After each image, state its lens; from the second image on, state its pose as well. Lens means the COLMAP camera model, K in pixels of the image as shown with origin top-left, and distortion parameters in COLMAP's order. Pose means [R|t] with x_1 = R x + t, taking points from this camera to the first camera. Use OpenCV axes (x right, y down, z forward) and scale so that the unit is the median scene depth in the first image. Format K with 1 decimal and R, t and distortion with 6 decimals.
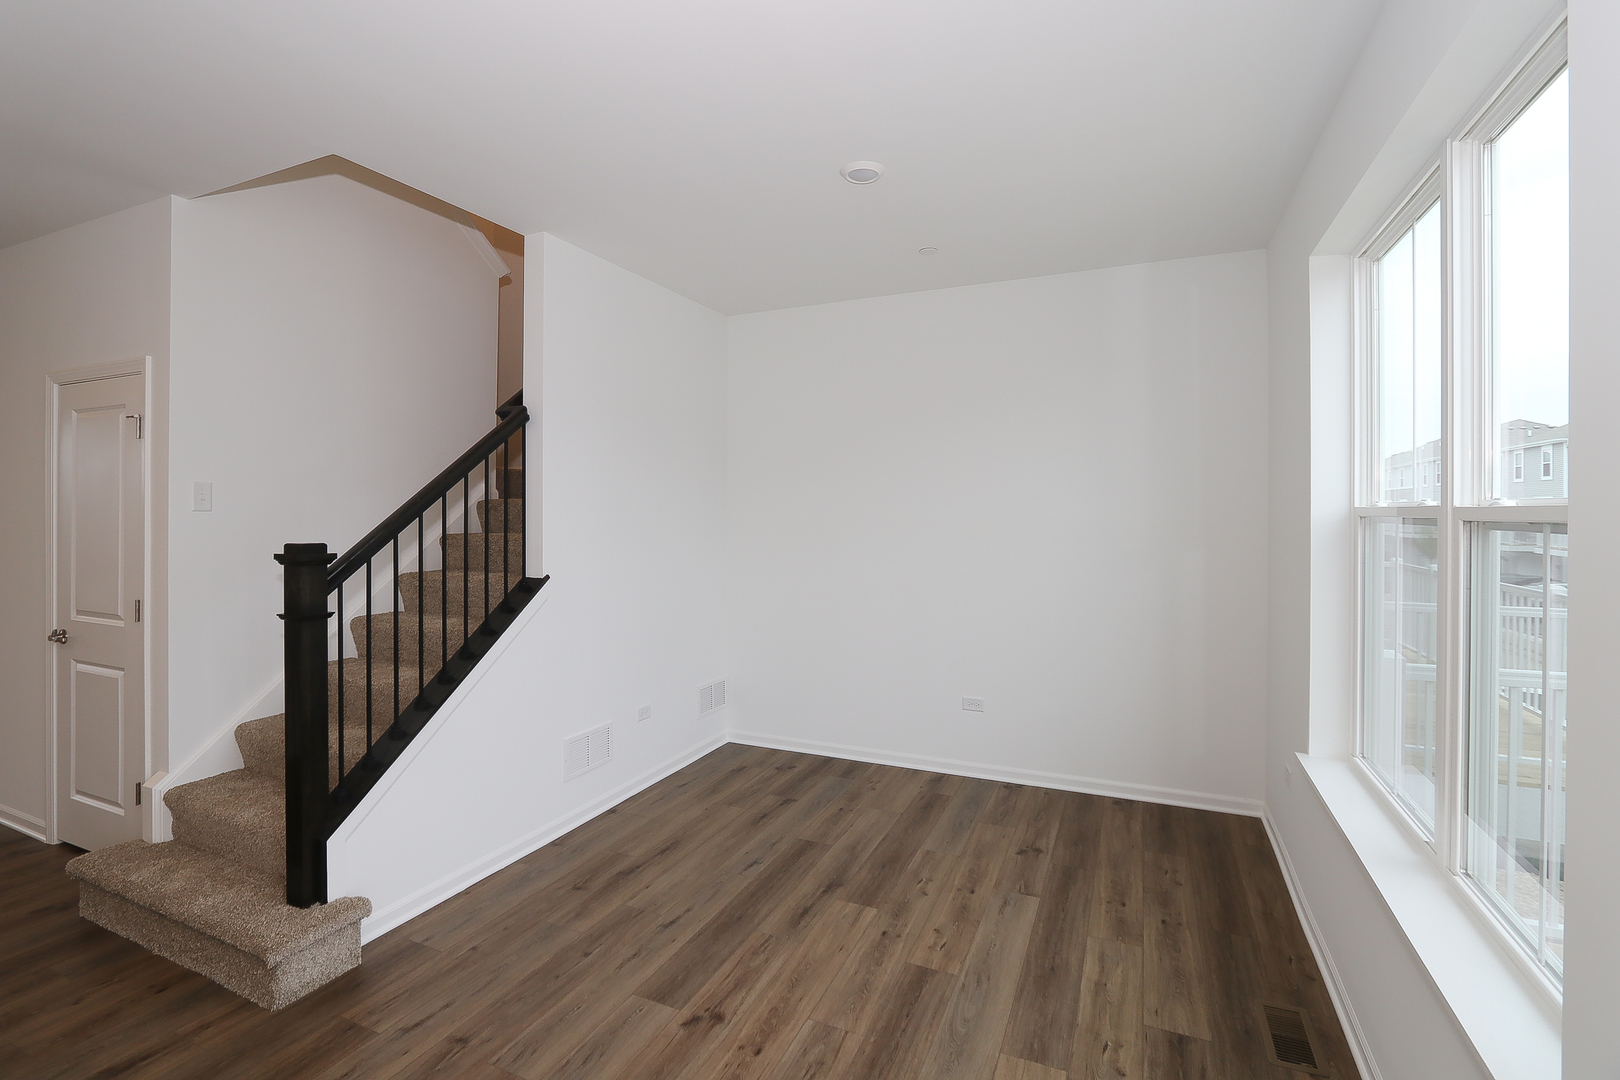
lens RADIAL K [[766.5, 0, 788.0], [0, 766.5, 514.6], [0, 0, 1]] dist [-0.009069, -0.000194]
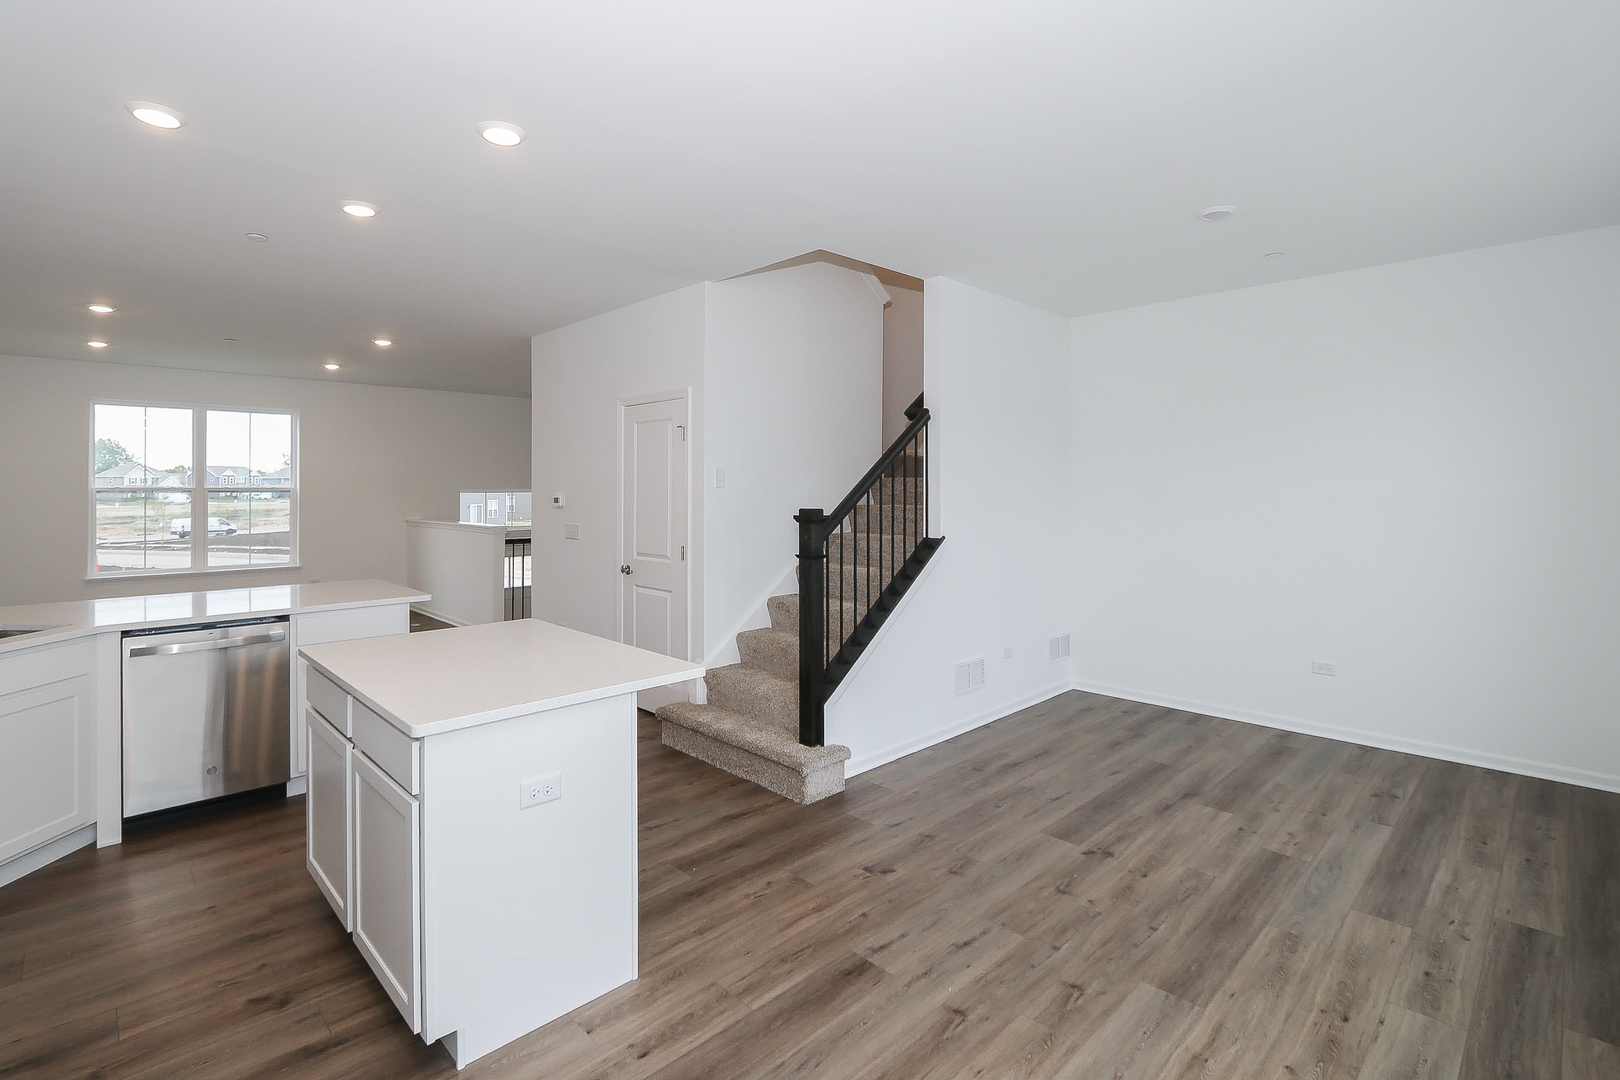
lens RADIAL K [[766.5, 0, 794.7], [0, 766.5, 485.8], [0, 0, 1]] dist [-0.009069, -0.000194]
pose [[0.933701, -0.003060, -0.358040, -0.093089], [0.000262, 0.999969, -0.007861, 0.003189], [0.358053, 0.007246, 0.933673, -0.369266]]
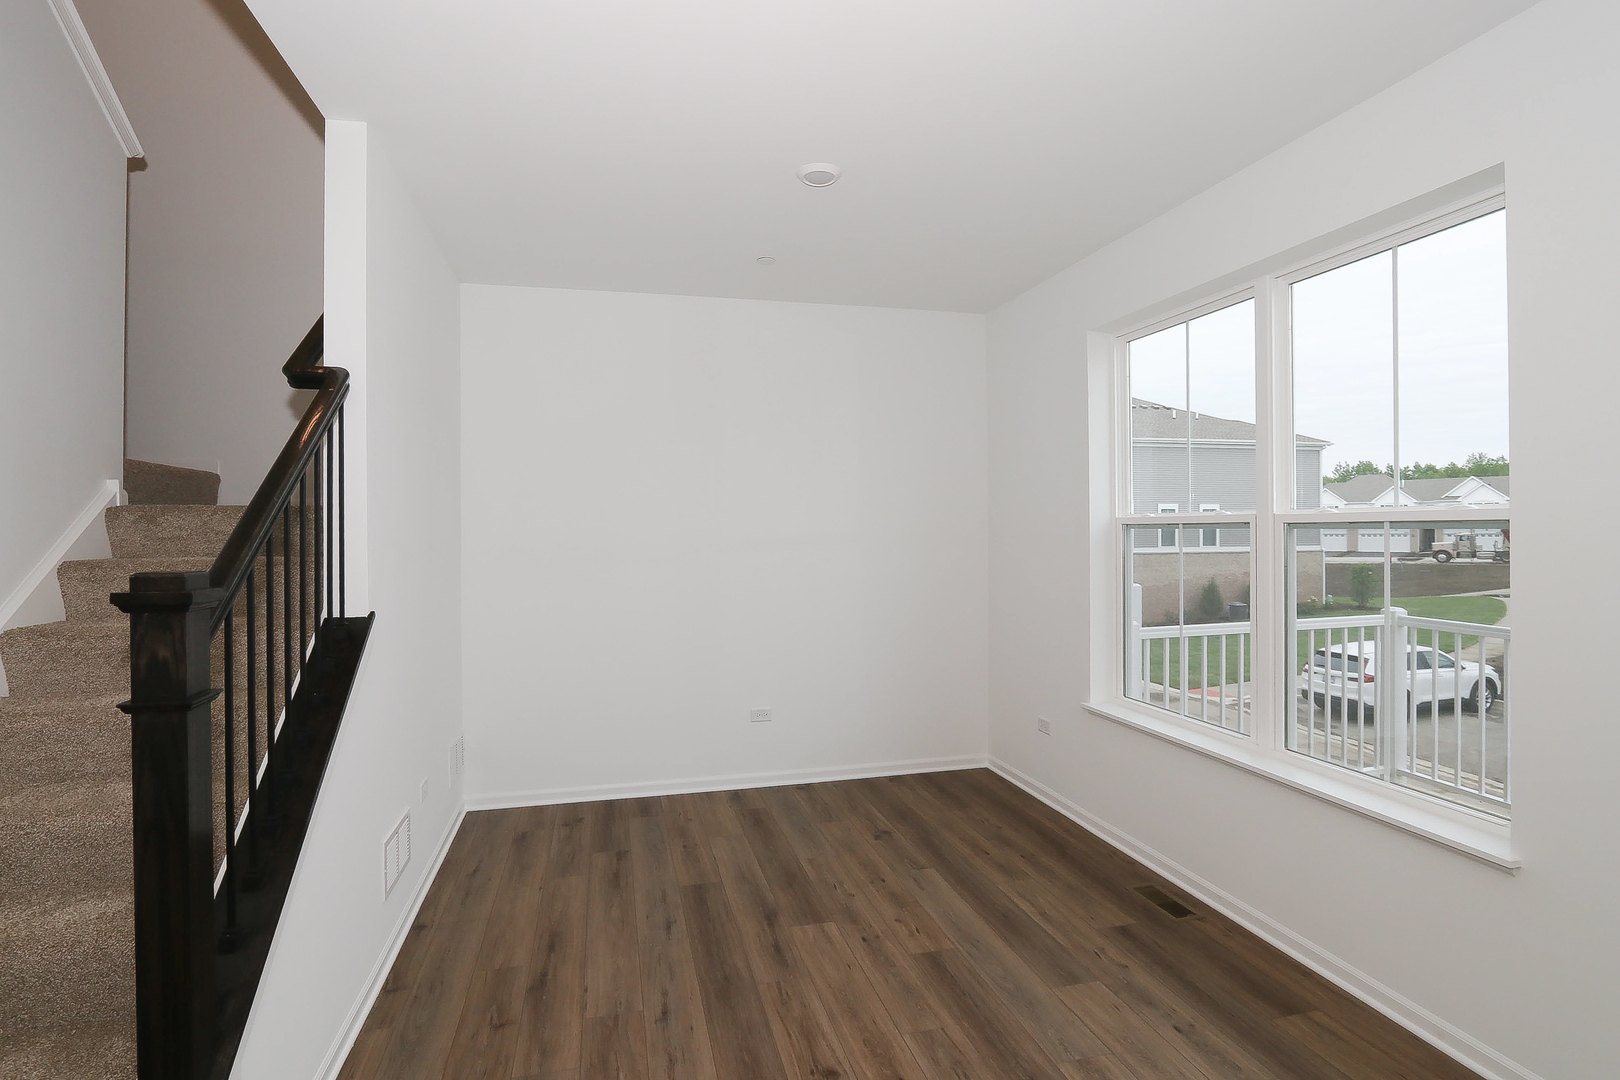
lens RADIAL K [[766.5, 0, 825.4], [0, 766.5, 532.5], [0, 0, 1]] dist [-0.009069, -0.000194]
pose [[0.773000, 0.001041, 0.634405, -0.503164], [0.003689, 0.999974, -0.006136, 0.011541], [-0.634395, 0.007084, 0.772976, 0.217971]]
